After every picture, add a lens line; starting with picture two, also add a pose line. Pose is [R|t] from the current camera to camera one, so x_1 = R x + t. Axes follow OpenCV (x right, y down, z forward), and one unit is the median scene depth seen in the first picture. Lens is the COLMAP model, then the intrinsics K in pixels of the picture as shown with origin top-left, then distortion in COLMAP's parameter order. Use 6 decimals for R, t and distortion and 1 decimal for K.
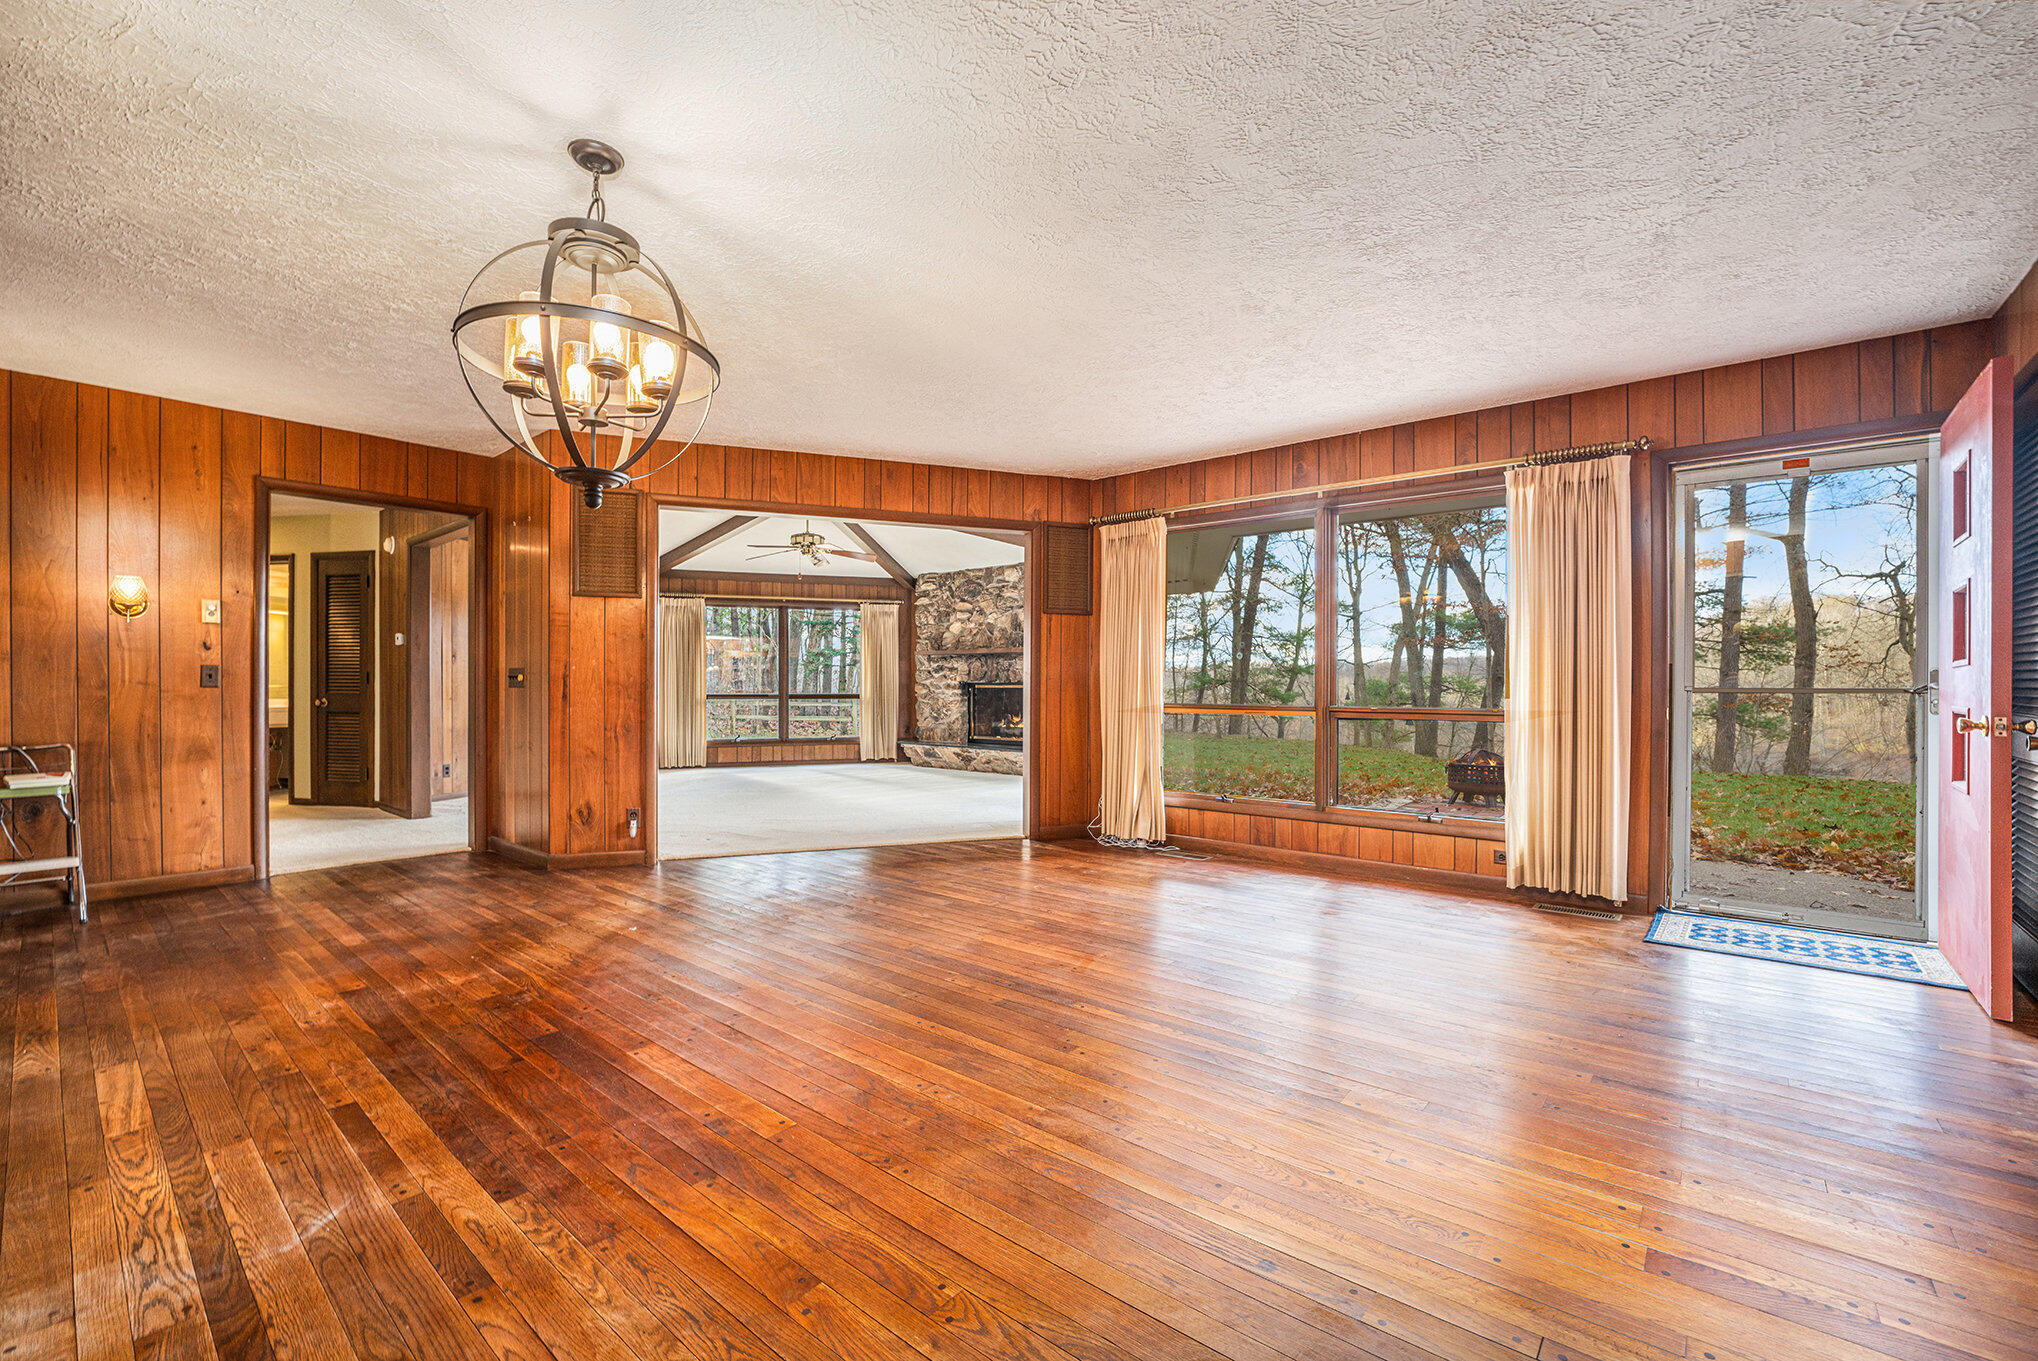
lens RADIAL K [[838.7, 0, 1013.1], [0, 838.7, 677.1], [0, 0, 1]] dist [0.000310, 0.000078]
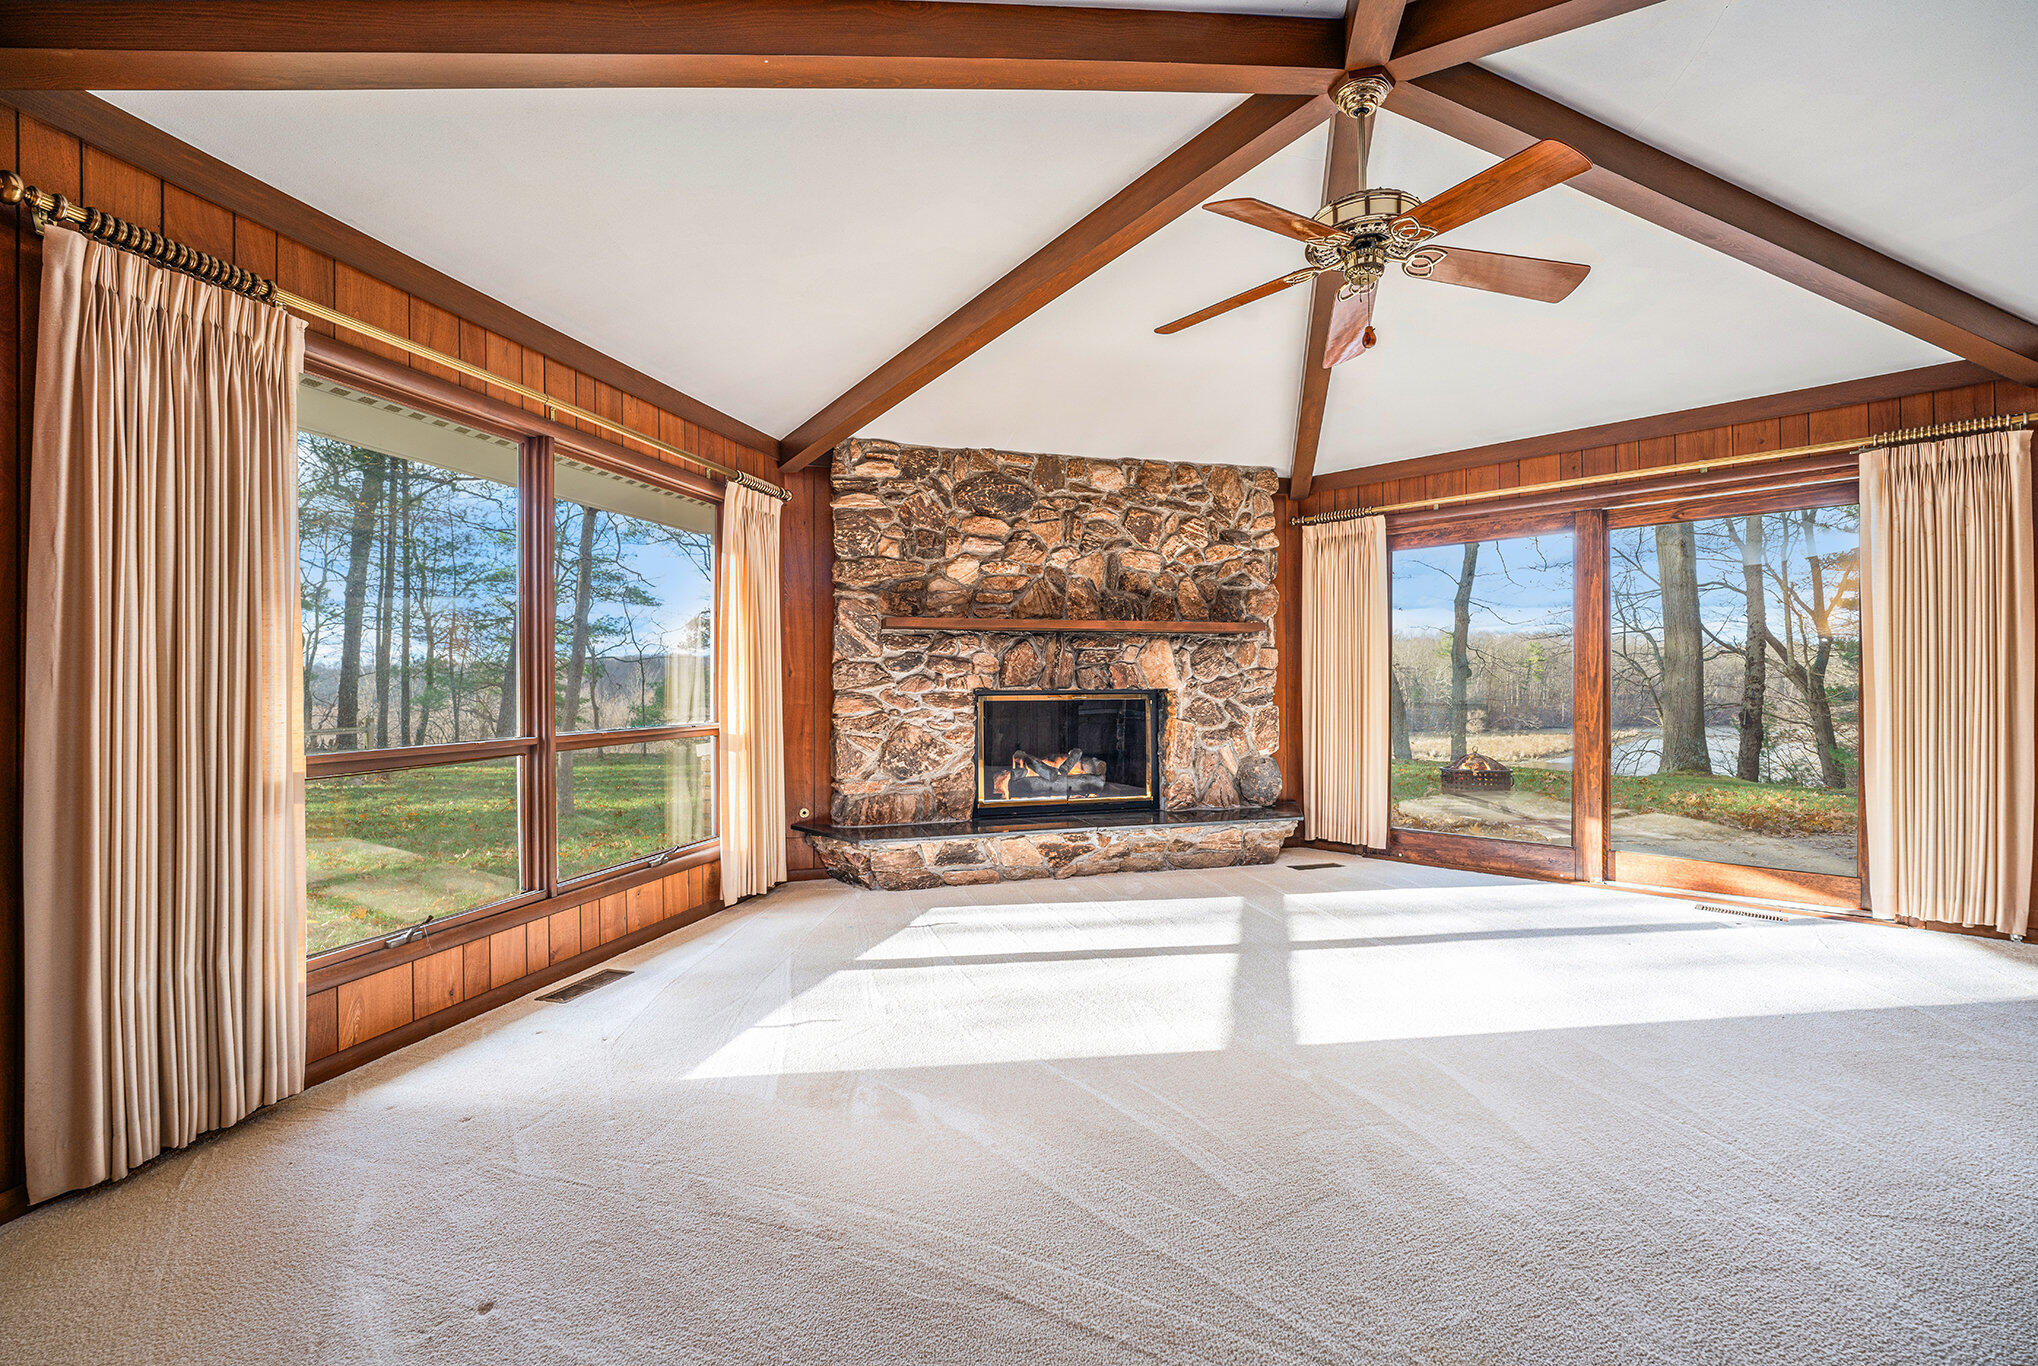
lens RADIAL K [[857.6, 0, 1055.9], [0, 857.6, 682.5], [0, 0, 1]] dist [-0.002905, -0.000288]
pose [[0.557143, -0.006591, 0.830391, -0.433511], [-0.001773, 0.999957, 0.009127, -0.002265], [-0.830415, -0.006558, 0.557107, 0.698987]]
